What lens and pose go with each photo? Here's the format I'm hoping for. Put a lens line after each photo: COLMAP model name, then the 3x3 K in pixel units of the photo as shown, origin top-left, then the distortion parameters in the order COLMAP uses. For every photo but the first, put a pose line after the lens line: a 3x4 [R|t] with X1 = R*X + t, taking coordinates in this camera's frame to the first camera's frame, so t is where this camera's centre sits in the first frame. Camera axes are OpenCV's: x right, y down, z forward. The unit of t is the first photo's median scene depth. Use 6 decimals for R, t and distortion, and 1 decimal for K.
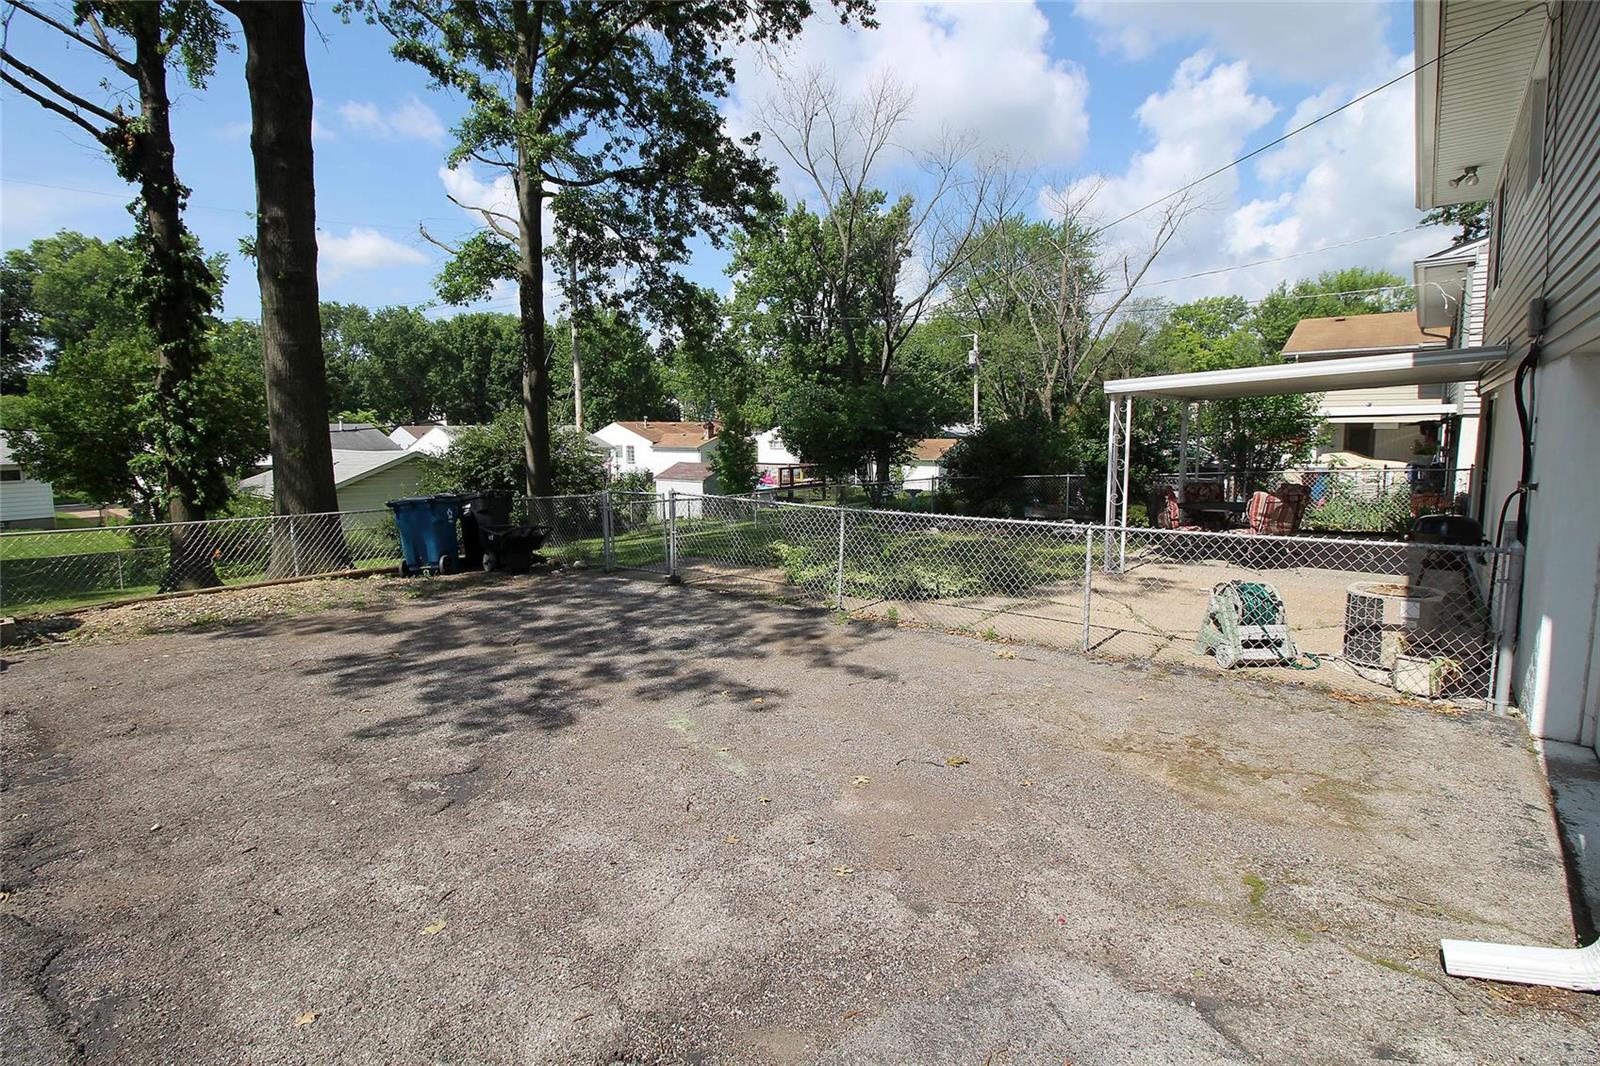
lens RADIAL K [[752.5, 0, 805.5], [0, 752.5, 528.9], [0, 0, 1]] dist [0.008743, -0.012643]
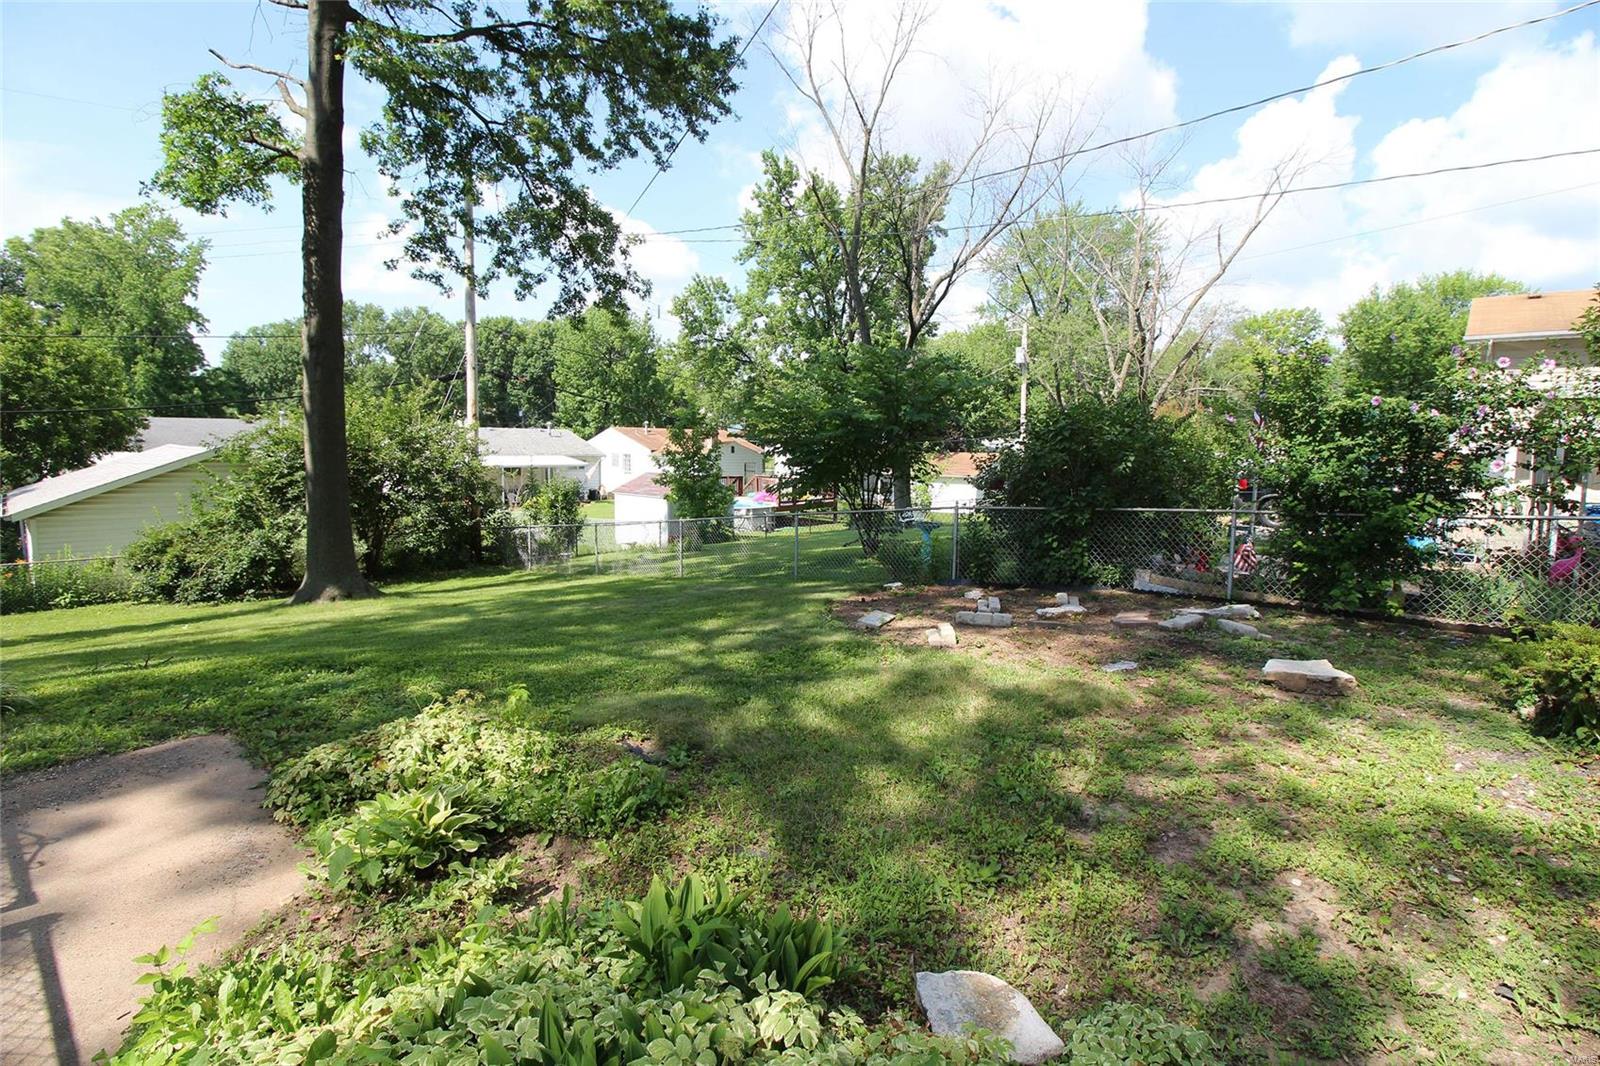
lens RADIAL K [[767.0, 0, 807.3], [0, 767.0, 505.0], [0, 0, 1]] dist [0.001973, -0.010468]
pose [[0.998620, 0.025164, -0.046097, 0.033858], [-0.027533, 0.998293, -0.051502, -0.014537], [0.044722, 0.052700, 0.997608, 0.172155]]
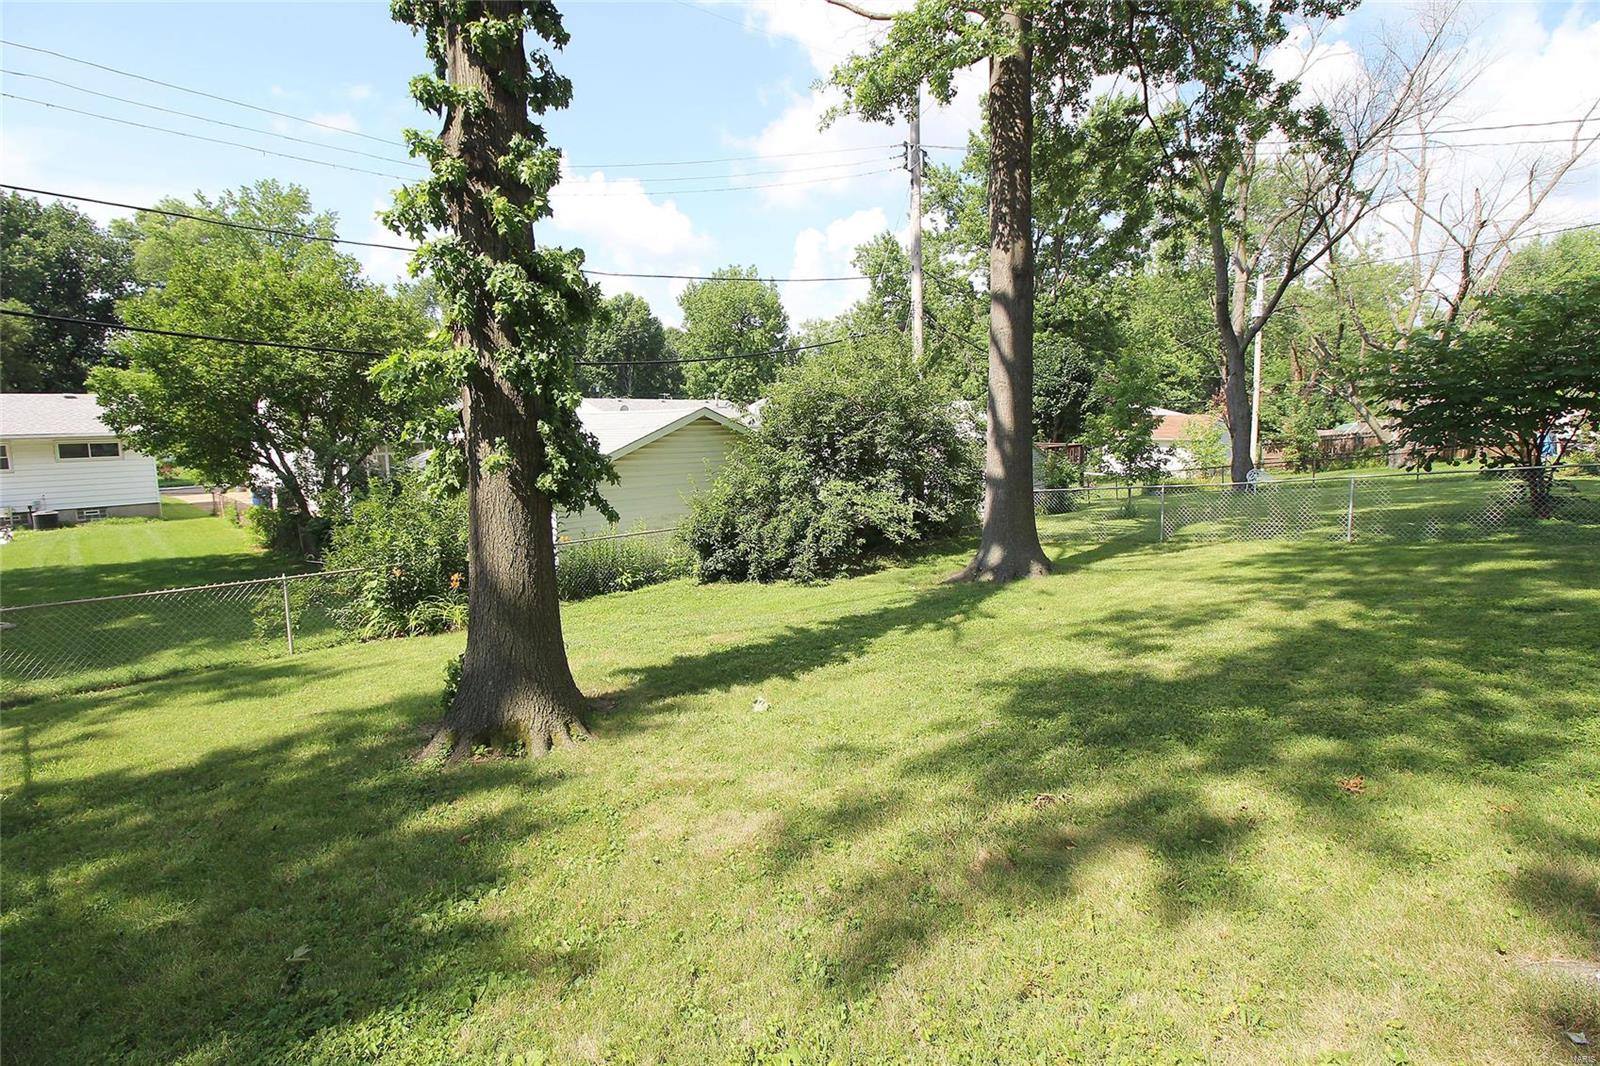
lens RADIAL K [[752.5, 0, 805.5], [0, 752.5, 528.9], [0, 0, 1]] dist [0.008743, -0.012643]
pose [[0.997099, 0.012572, -0.075068, -0.210724], [-0.011354, 0.999797, 0.016624, -0.006969], [0.075261, -0.015723, 0.997040, 0.207918]]
